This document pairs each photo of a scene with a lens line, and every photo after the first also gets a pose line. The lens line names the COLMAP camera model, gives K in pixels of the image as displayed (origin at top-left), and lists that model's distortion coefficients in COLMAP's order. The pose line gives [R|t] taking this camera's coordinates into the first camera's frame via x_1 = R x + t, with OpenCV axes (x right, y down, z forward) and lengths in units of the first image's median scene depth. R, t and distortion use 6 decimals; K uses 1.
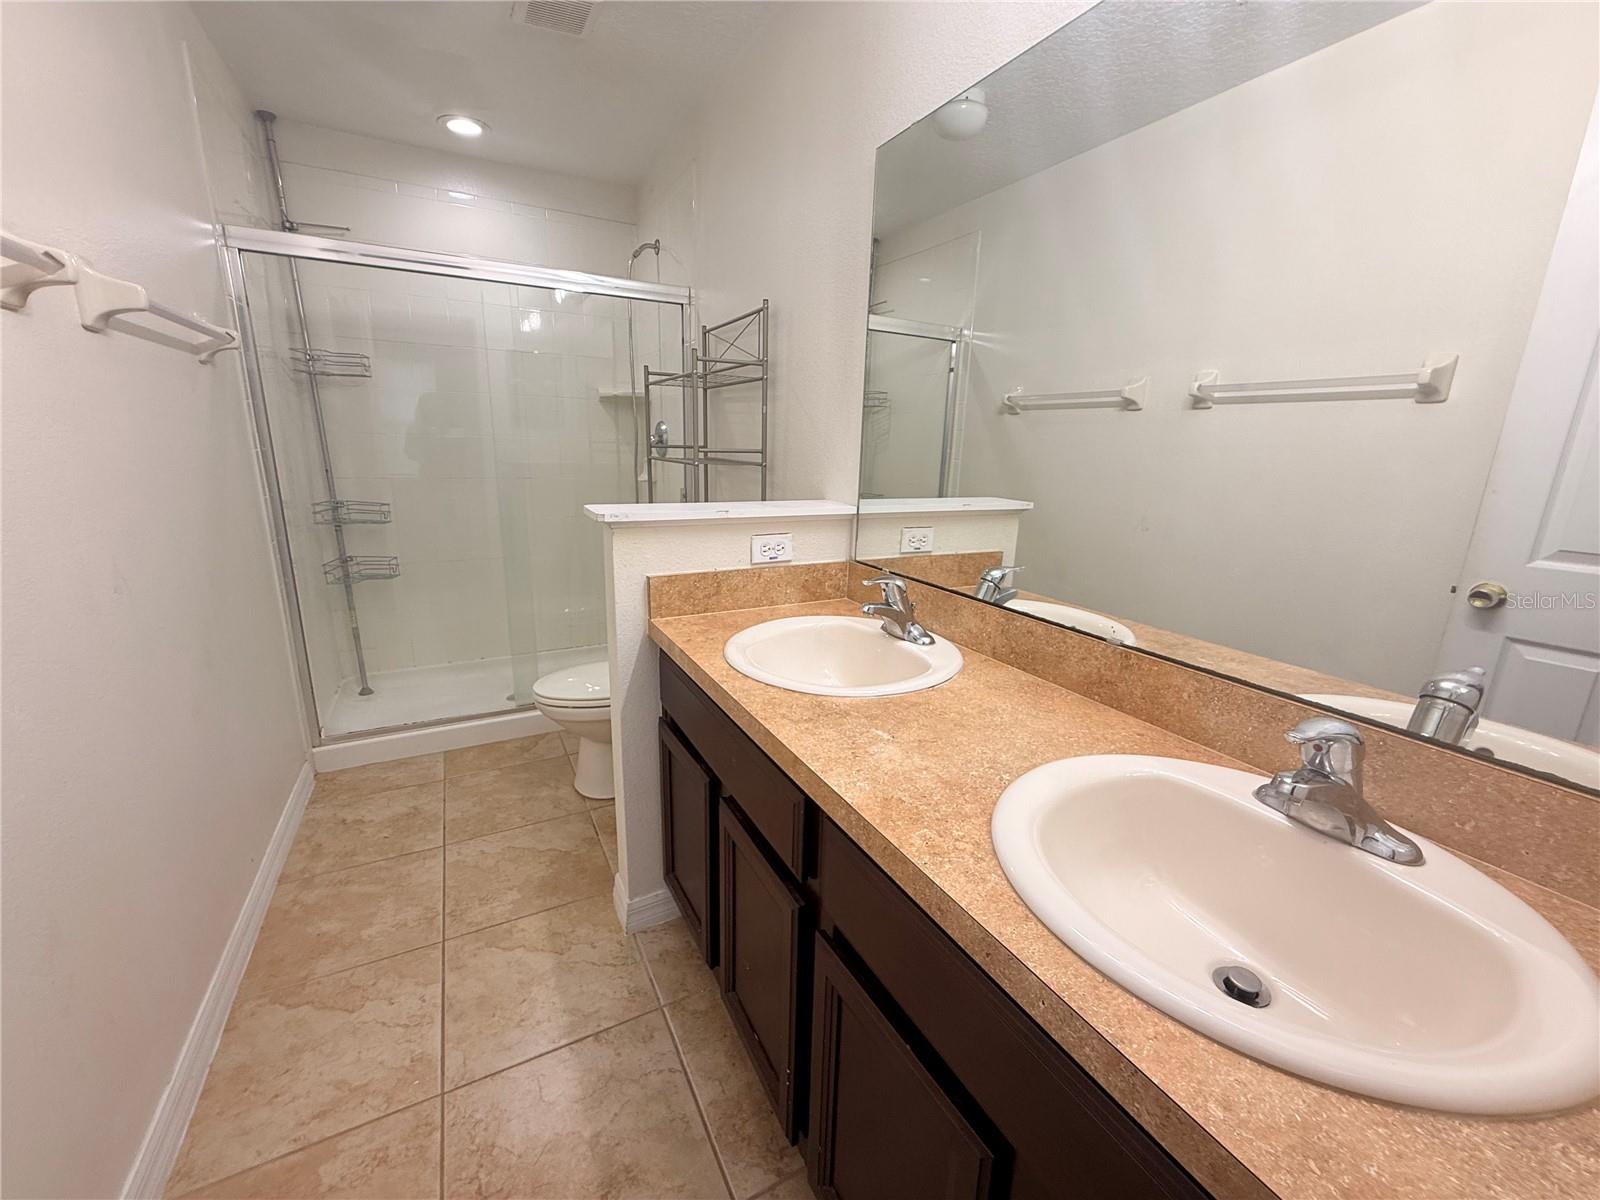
lens RADIAL K [[632.0, 0, 793.0], [0, 632.0, 609.8], [0, 0, 1]] dist [-0.005951, -0.000105]
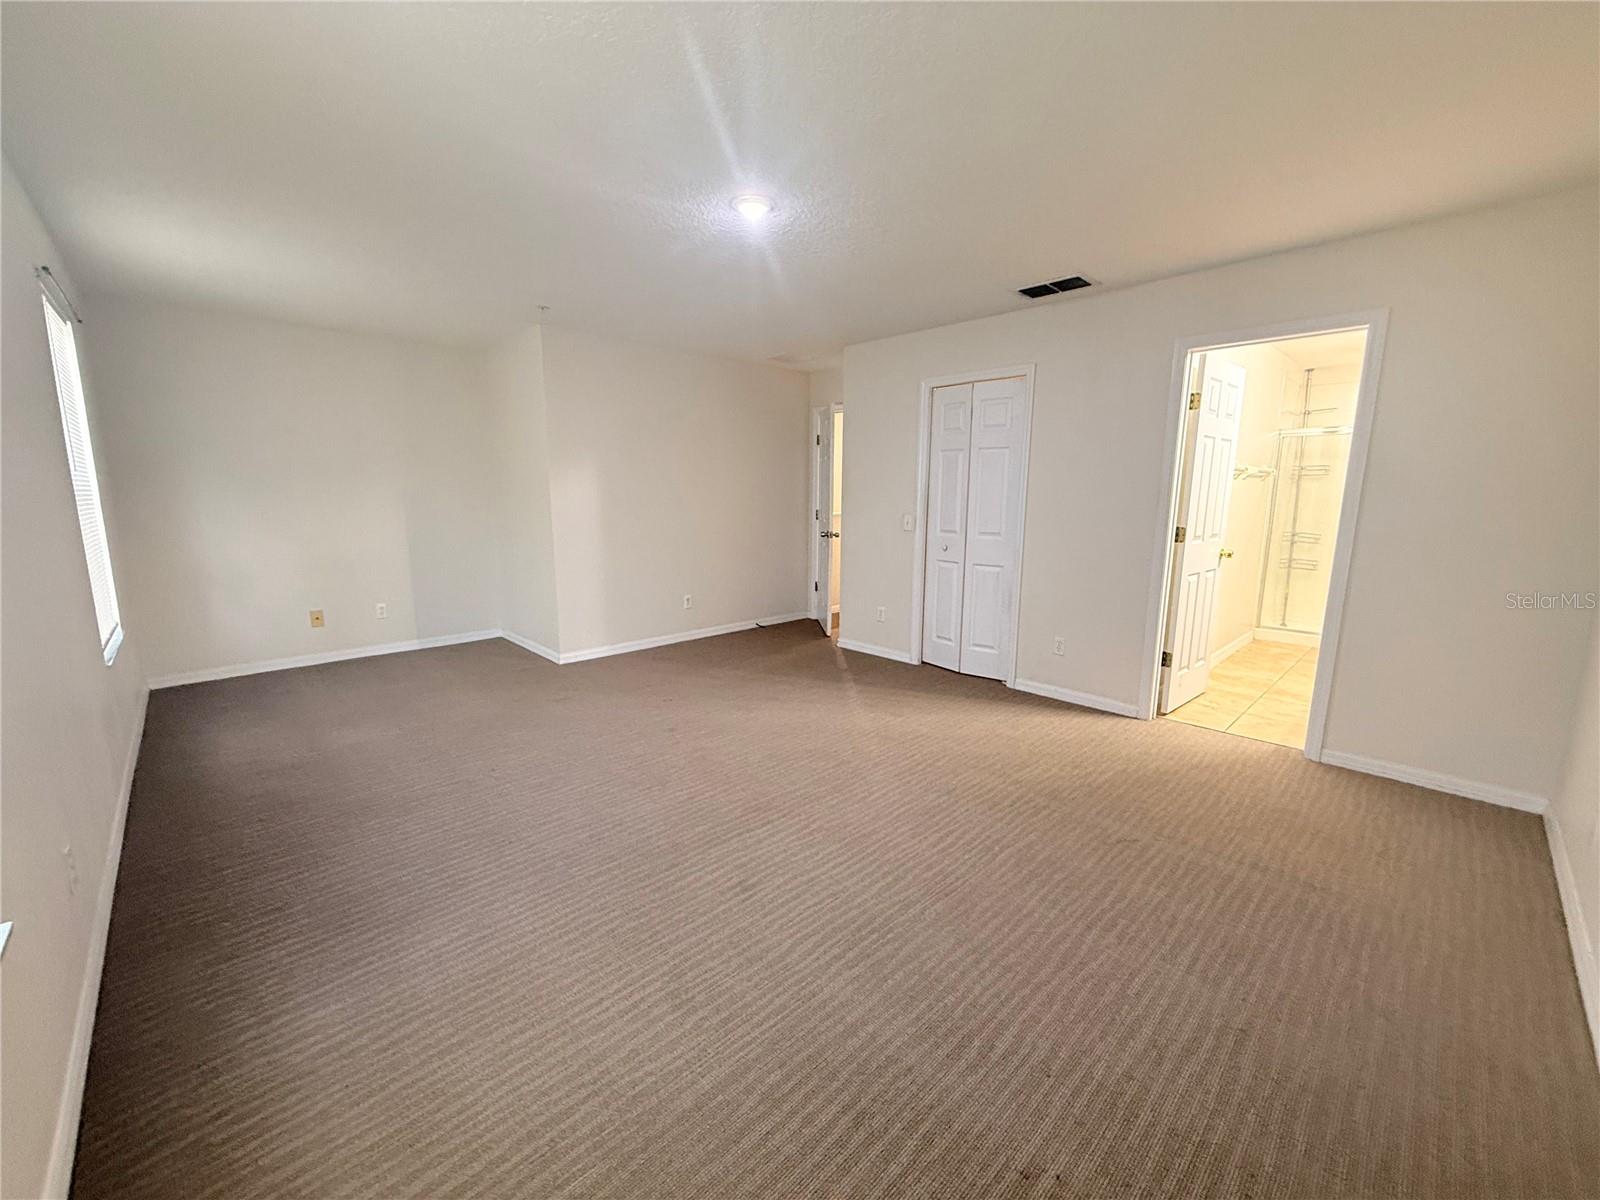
lens RADIAL K [[632.0, 0, 796.0], [0, 632.0, 595.5], [0, 0, 1]] dist [-0.005951, -0.000105]
pose [[0.267244, 0.141769, -0.953143, 0.960352], [-0.225699, 0.970814, 0.081116, 0.263059], [0.936825, 0.193446, 0.291441, -1.261516]]
